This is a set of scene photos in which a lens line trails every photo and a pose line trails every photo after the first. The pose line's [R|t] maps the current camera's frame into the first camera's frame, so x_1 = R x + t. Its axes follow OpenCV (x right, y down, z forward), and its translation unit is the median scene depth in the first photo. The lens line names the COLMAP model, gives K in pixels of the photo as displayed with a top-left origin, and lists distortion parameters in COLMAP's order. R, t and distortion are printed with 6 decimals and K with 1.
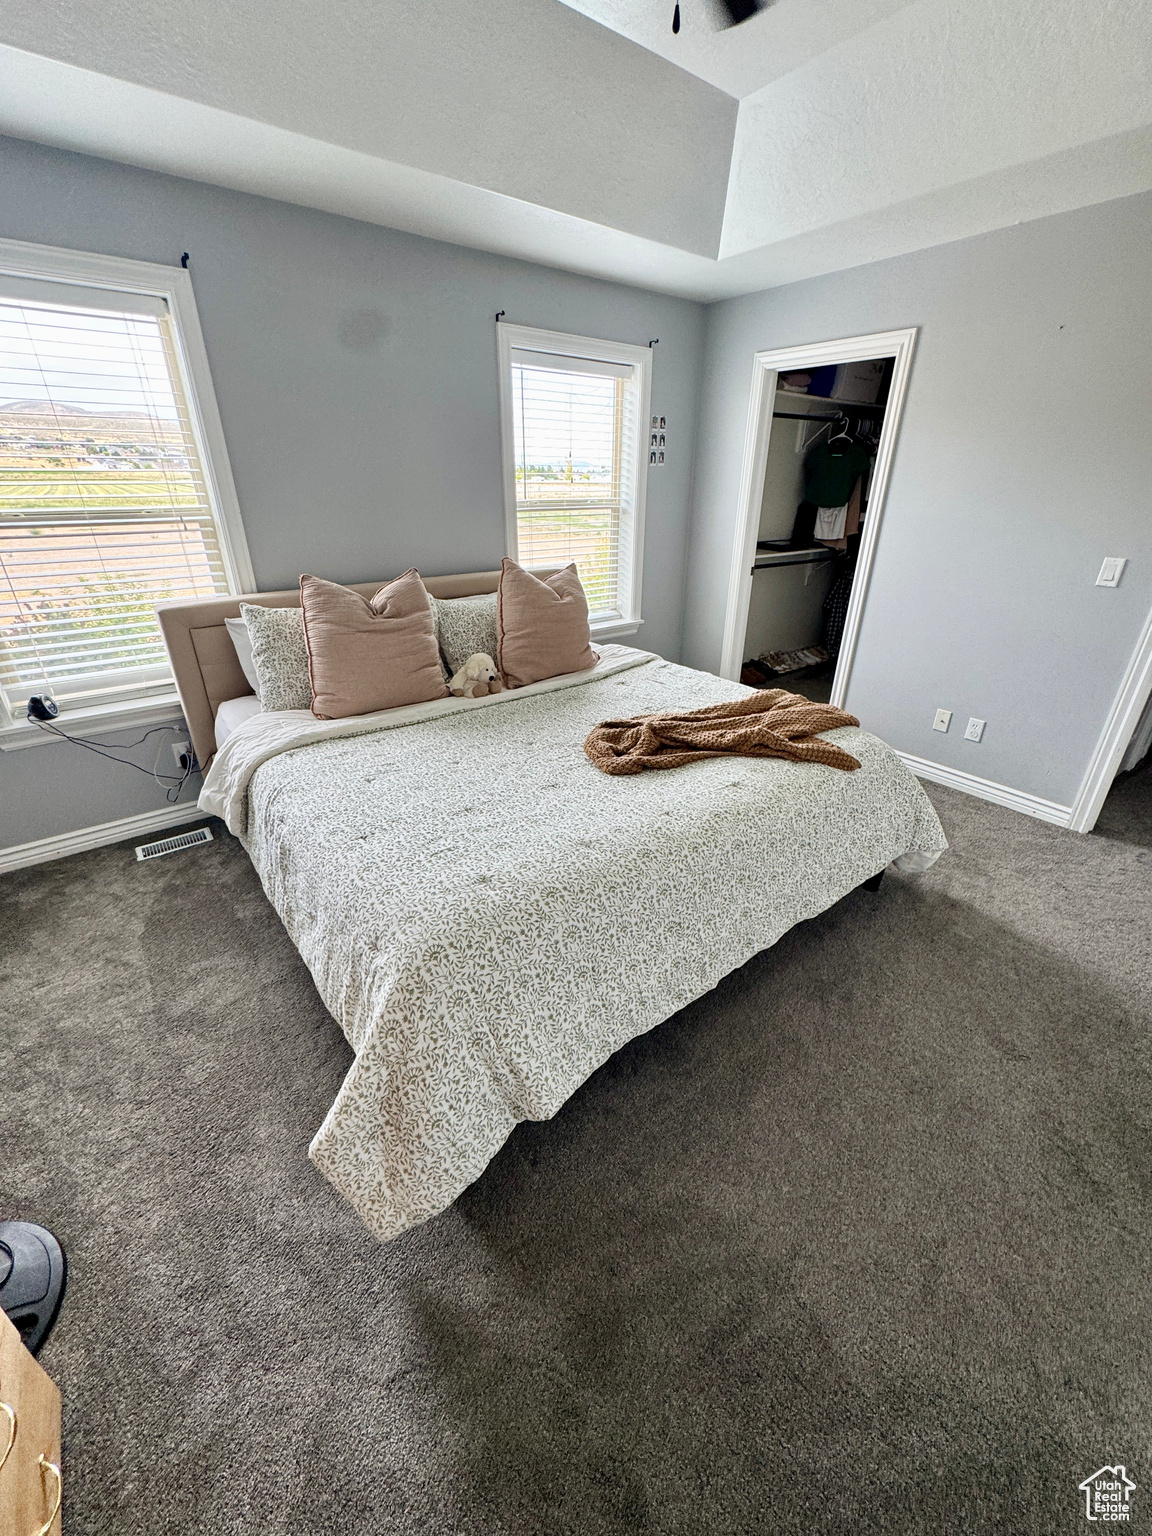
lens RADIAL K [[608.7, 0, 572.1], [0, 608.7, 774.5], [0, 0, 1]] dist [-0.001585, 0.000337]
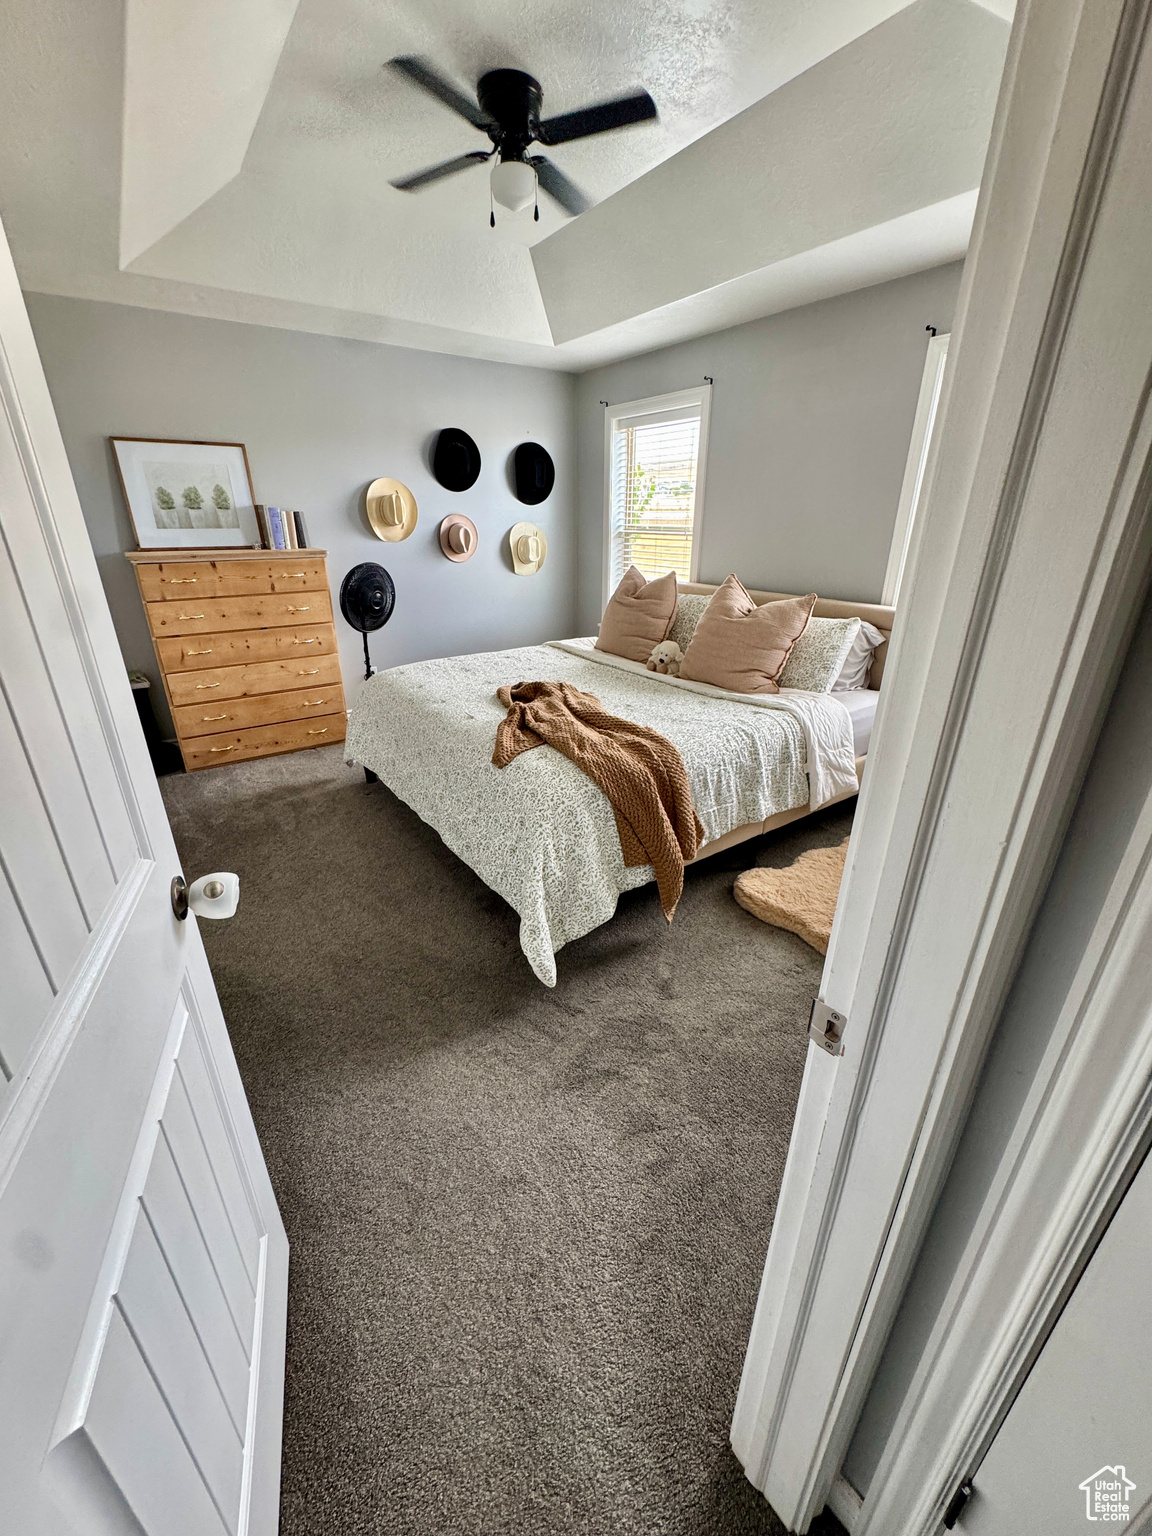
lens RADIAL K [[608.7, 0, 573.4], [0, 608.7, 757.8], [0, 0, 1]] dist [-0.001585, 0.000337]
pose [[-0.031115, 0.378249, -0.925181, 1.363132], [-0.446732, 0.822768, 0.351402, -0.430309], [0.894126, 0.424242, 0.143375, 0.907701]]
